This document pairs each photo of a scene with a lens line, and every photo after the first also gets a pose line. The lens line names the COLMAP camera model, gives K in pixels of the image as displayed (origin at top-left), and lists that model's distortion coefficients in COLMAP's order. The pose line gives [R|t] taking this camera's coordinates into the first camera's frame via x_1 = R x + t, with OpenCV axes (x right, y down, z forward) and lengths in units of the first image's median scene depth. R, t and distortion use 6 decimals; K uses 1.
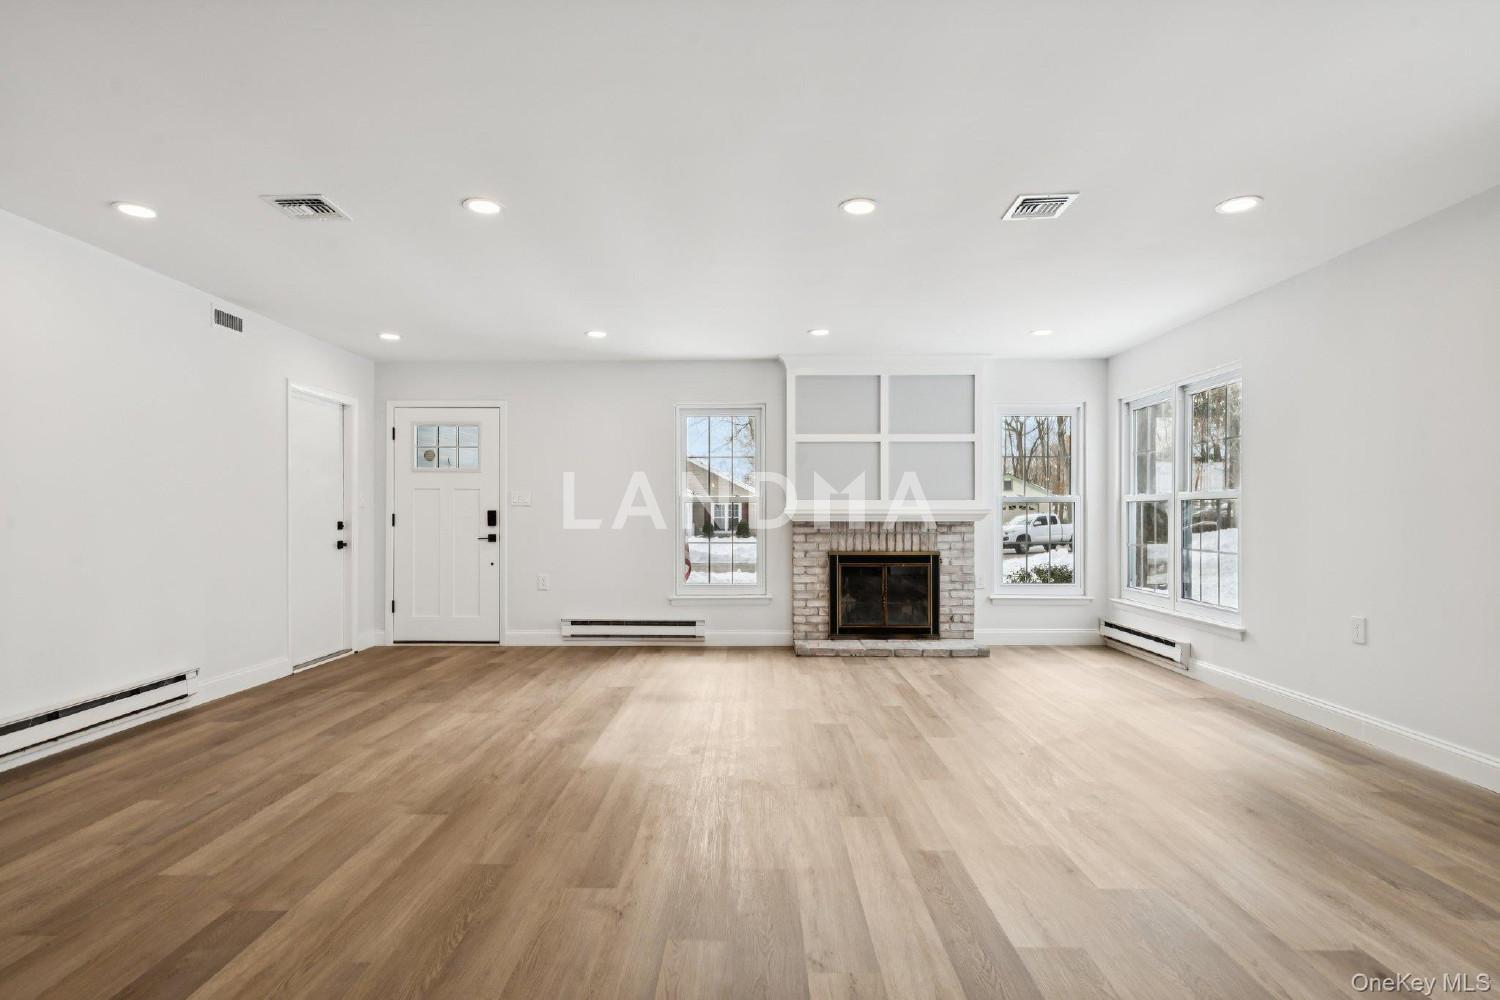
lens RADIAL K [[754.5, 0, 746.6], [0, 754.5, 509.0], [0, 0, 1]] dist [0.003910, -0.001710]
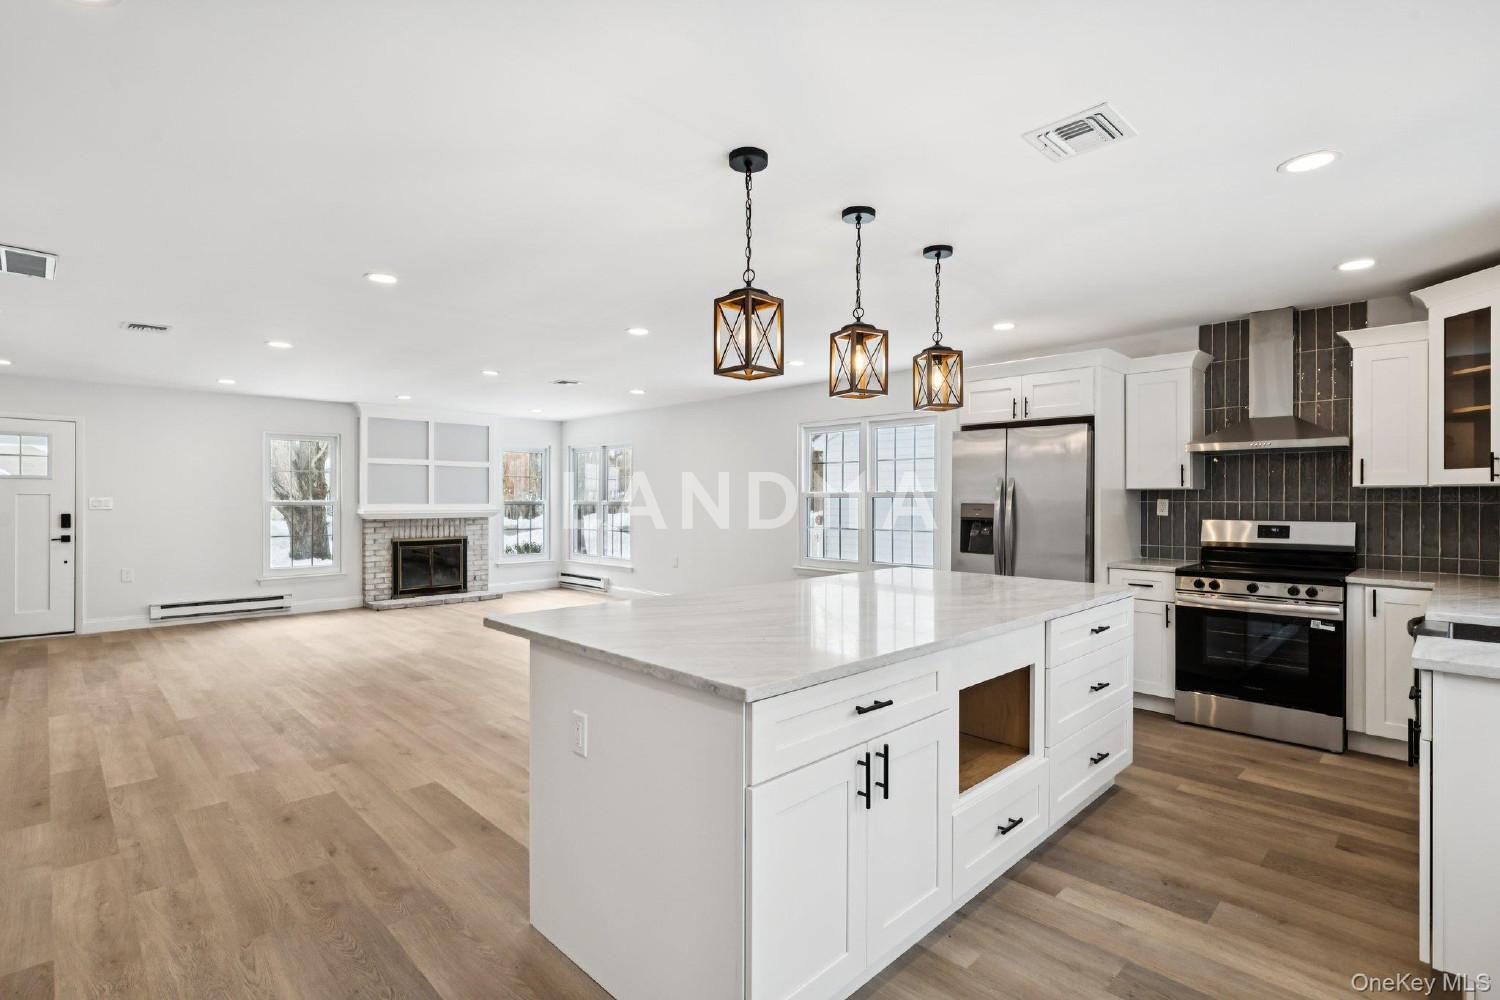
lens RADIAL K [[710.7, 0, 750.0], [0, 710.7, 501.2], [0, 0, 1]] dist [0.010937, -0.006276]
pose [[0.702869, -0.000295, 0.711320, -0.386674], [-0.005226, 0.999971, 0.005578, -0.028710], [-0.711300, -0.007638, 0.702847, -0.464451]]
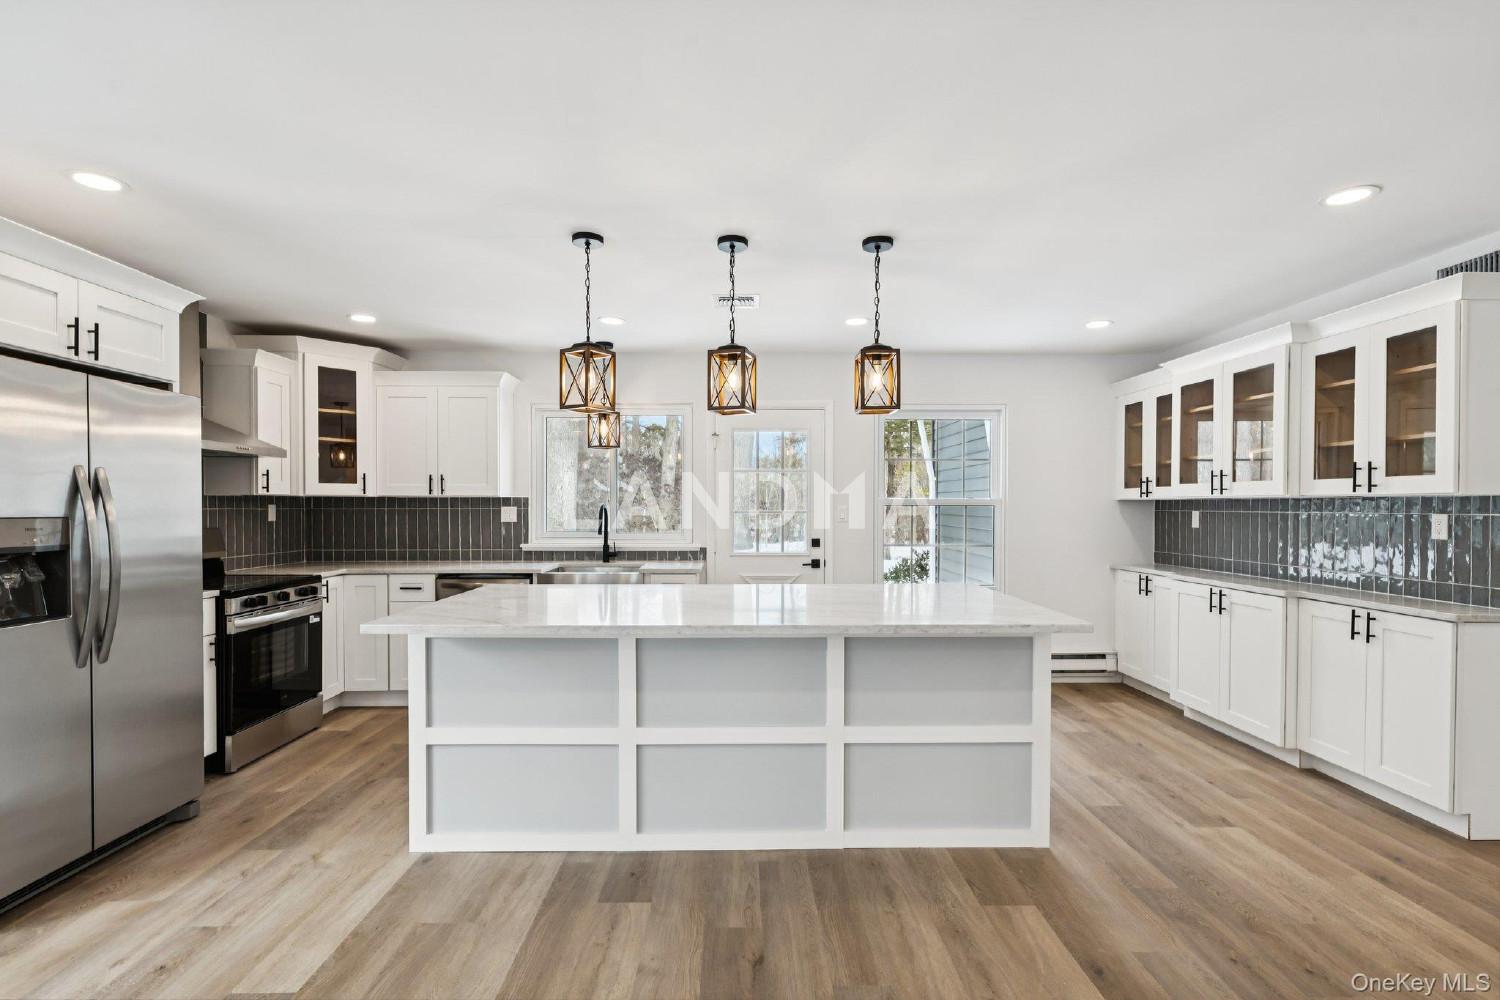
lens RADIAL K [[710.7, 0, 750.1], [0, 710.7, 513.6], [0, 0, 1]] dist [0.010937, -0.006276]
pose [[-0.999533, -0.000340, -0.030543, -0.020783], [-0.000572, 0.999971, 0.007597, -0.028043], [0.030539, 0.007611, -0.999505, 0.278789]]
